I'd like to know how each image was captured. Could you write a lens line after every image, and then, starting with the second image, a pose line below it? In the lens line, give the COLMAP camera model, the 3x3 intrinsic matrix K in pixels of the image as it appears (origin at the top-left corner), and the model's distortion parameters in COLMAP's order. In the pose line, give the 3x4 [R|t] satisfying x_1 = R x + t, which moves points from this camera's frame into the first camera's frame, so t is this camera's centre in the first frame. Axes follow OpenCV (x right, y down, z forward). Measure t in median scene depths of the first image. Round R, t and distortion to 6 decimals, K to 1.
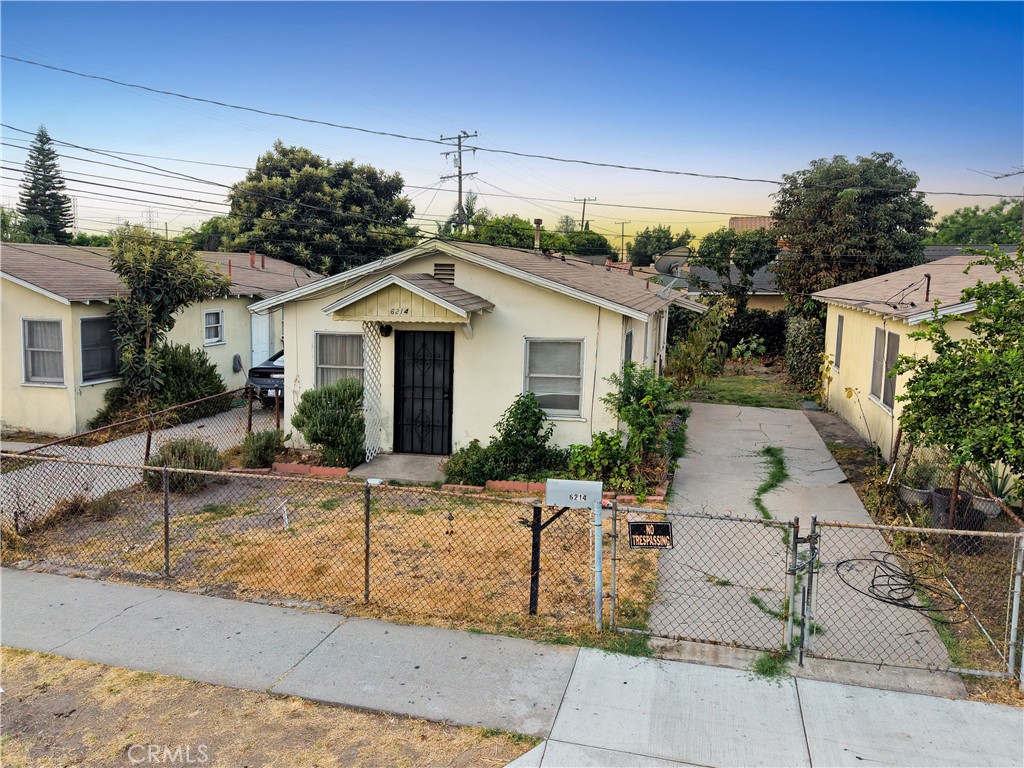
lens RADIAL K [[687.8, 0, 536.4], [0, 687.8, 371.0], [0, 0, 1]] dist [0.030954, -0.015945]
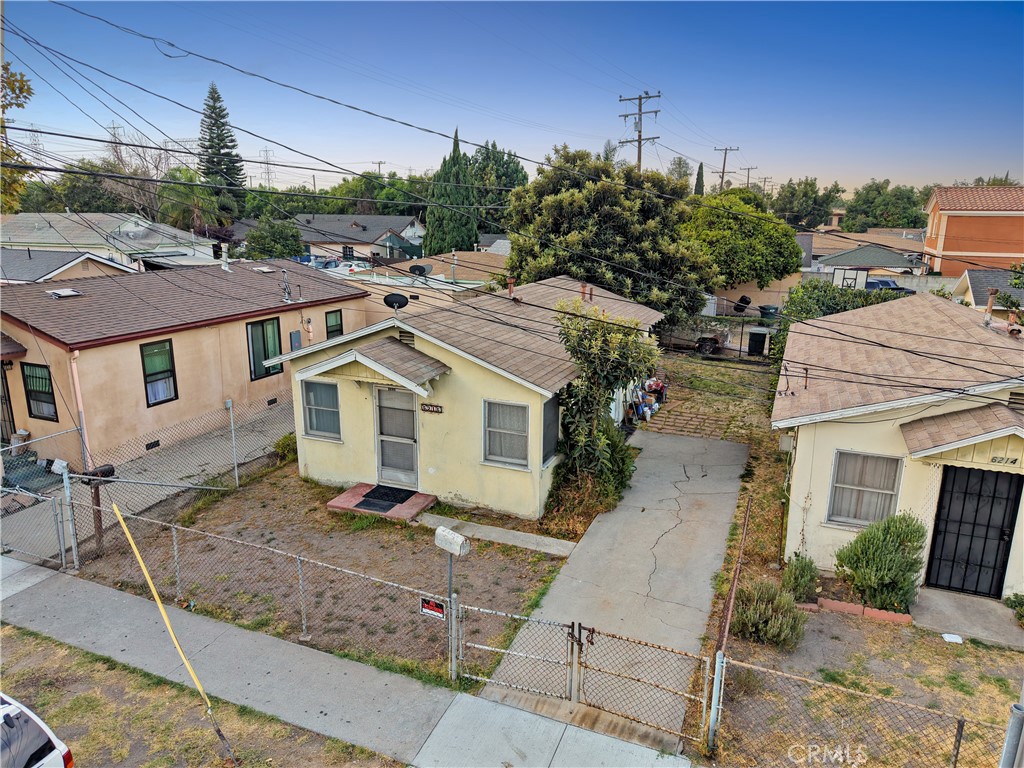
lens RADIAL K [[687.8, 0, 525.2], [0, 687.8, 375.1], [0, 0, 1]] dist [0.030954, -0.015945]
pose [[0.991598, 0.041260, -0.122598, -0.654448], [-0.028748, 0.994356, 0.102129, -0.251420], [0.126120, -0.097746, 0.987188, 0.030198]]
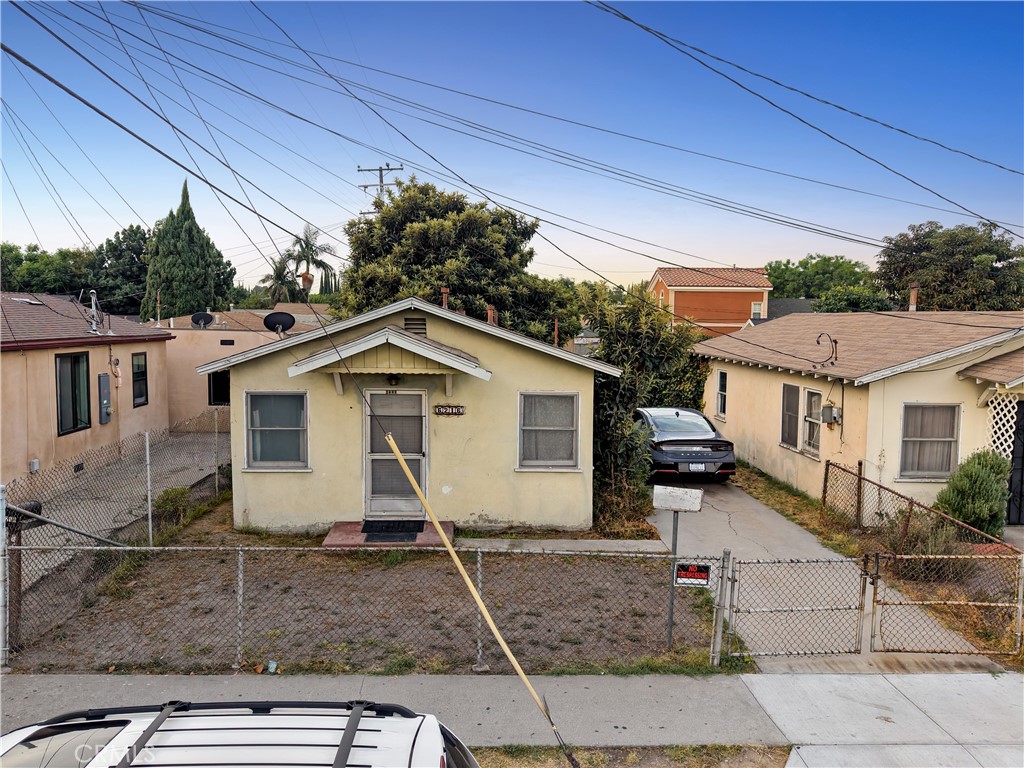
lens RADIAL K [[747.4, 0, 502.1], [0, 747.4, 377.8], [0, 0, 1]] dist [0.071265, -0.019922]
pose [[0.958579, -0.003441, 0.284807, -1.198107], [0.018049, 0.998651, -0.048683, -0.057487], [-0.284255, 0.051807, 0.957348, 0.140208]]
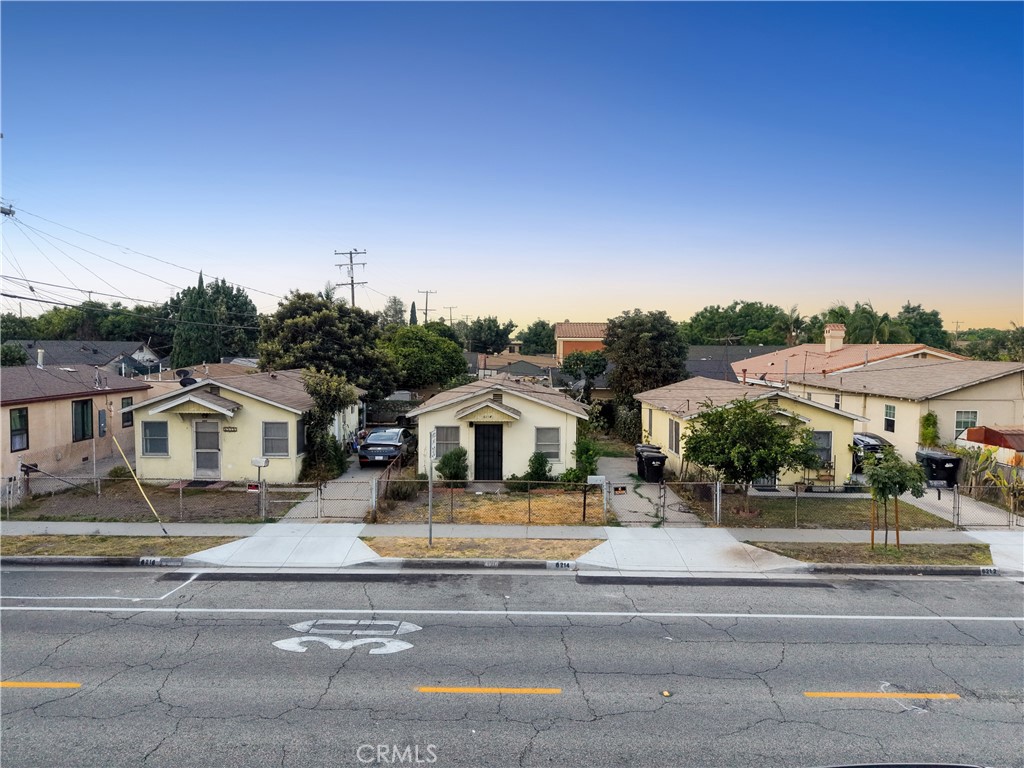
lens RADIAL K [[658.8, 0, 521.3], [0, 658.8, 398.0], [0, 0, 1]] dist [0.031760, -0.029998]
pose [[0.965069, -0.007120, 0.261901, -0.621191], [0.021150, 0.998485, -0.050790, -0.037355], [-0.261142, 0.054555, 0.963757, -1.086935]]
